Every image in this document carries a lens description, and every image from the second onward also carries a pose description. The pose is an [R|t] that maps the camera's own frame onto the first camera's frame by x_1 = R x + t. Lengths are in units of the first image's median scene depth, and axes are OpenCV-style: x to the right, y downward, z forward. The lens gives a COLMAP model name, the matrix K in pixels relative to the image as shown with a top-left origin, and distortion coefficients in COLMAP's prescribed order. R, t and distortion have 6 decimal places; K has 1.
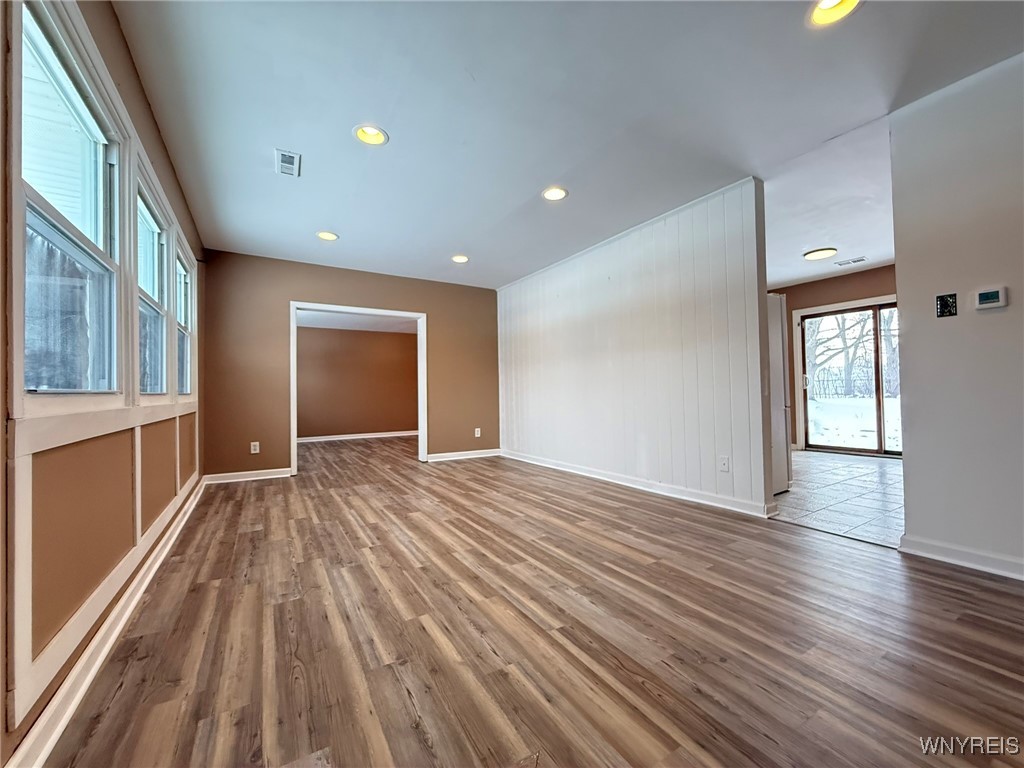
lens RADIAL K [[408.4, 0, 509.5], [0, 408.4, 385.2], [0, 0, 1]] dist [-0.000832, 0.000563]
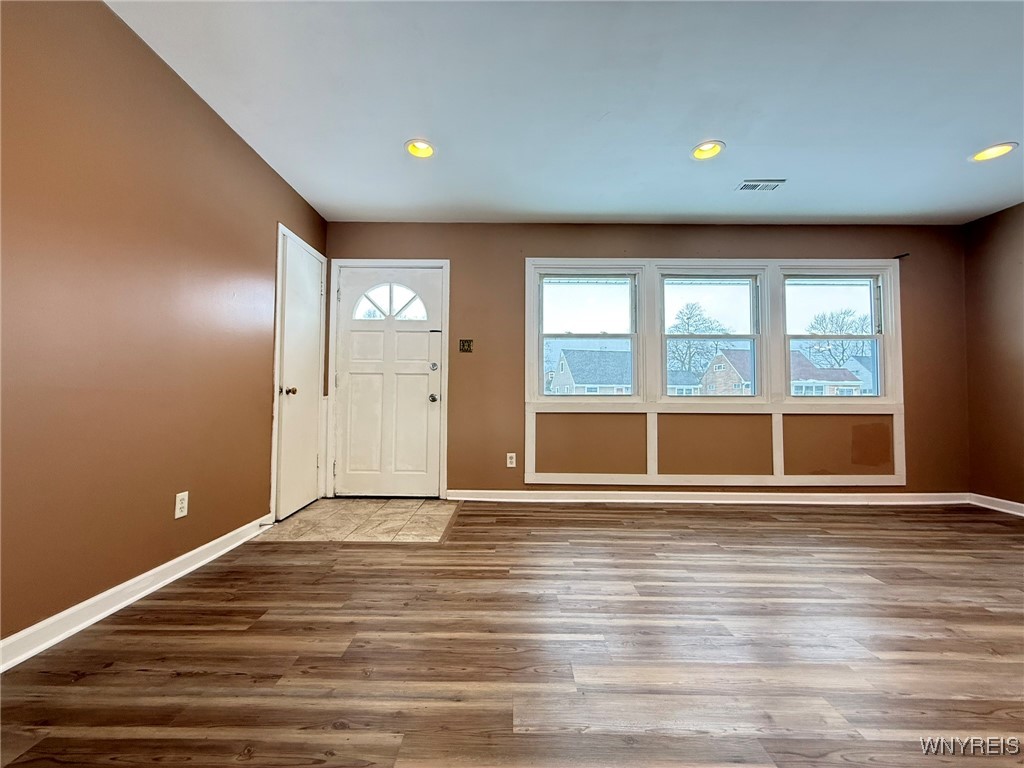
lens RADIAL K [[408.4, 0, 508.7], [0, 408.4, 384.3], [0, 0, 1]] dist [-0.000832, 0.000563]
pose [[-0.521325, -0.023359, -0.853039, 0.831896], [0.016773, 0.999152, -0.037611, 0.021591], [0.853193, -0.033916, -0.520491, 1.115759]]
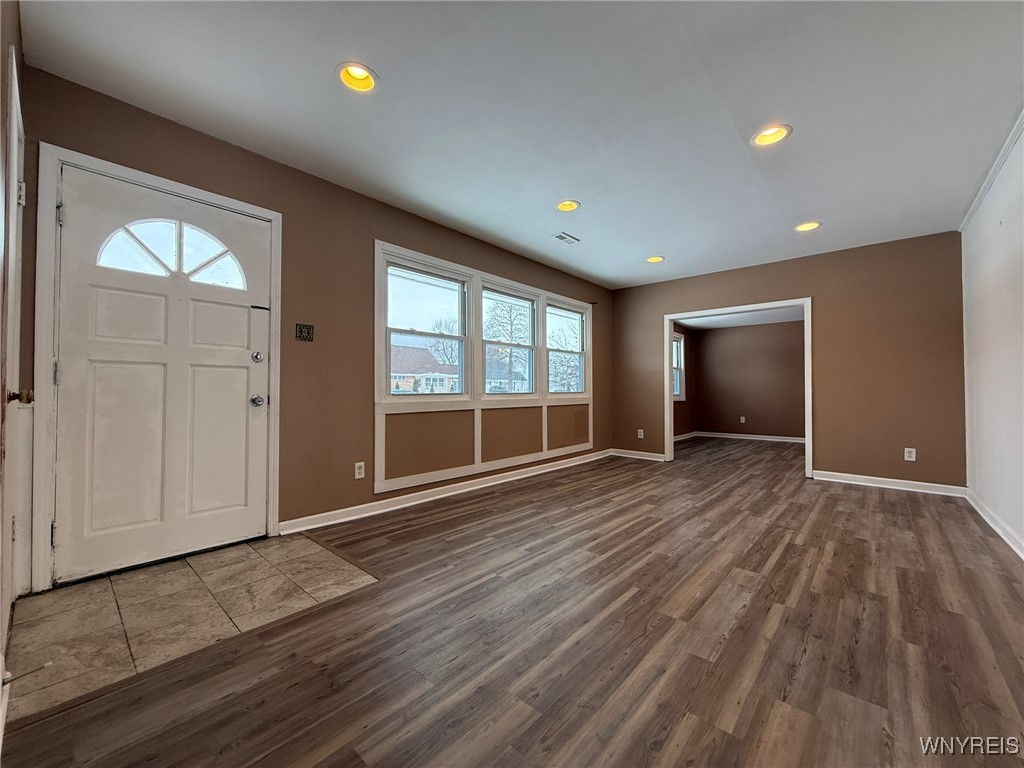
lens RADIAL K [[408.4, 0, 510.0], [0, 408.4, 384.8], [0, 0, 1]] dist [-0.000832, 0.000563]
pose [[0.292435, 0.000251, -0.956285, 0.921989], [0.013886, 0.999893, 0.004509, -0.026905], [0.956185, -0.014598, 0.292400, 0.421315]]
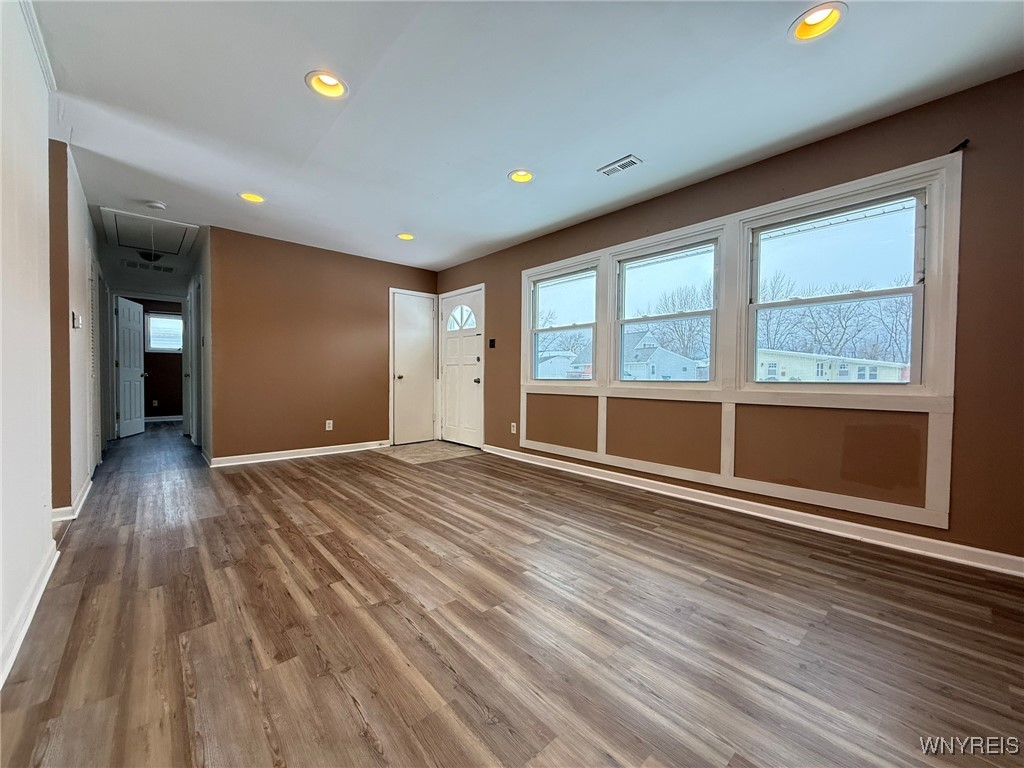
lens RADIAL K [[408.4, 0, 508.7], [0, 408.4, 385.0], [0, 0, 1]] dist [-0.000832, 0.000563]
pose [[-0.983476, 0.010852, -0.180715, -0.068415], [0.009650, 0.999925, 0.007525, 0.018315], [0.180783, 0.005657, -0.983507, 2.278721]]
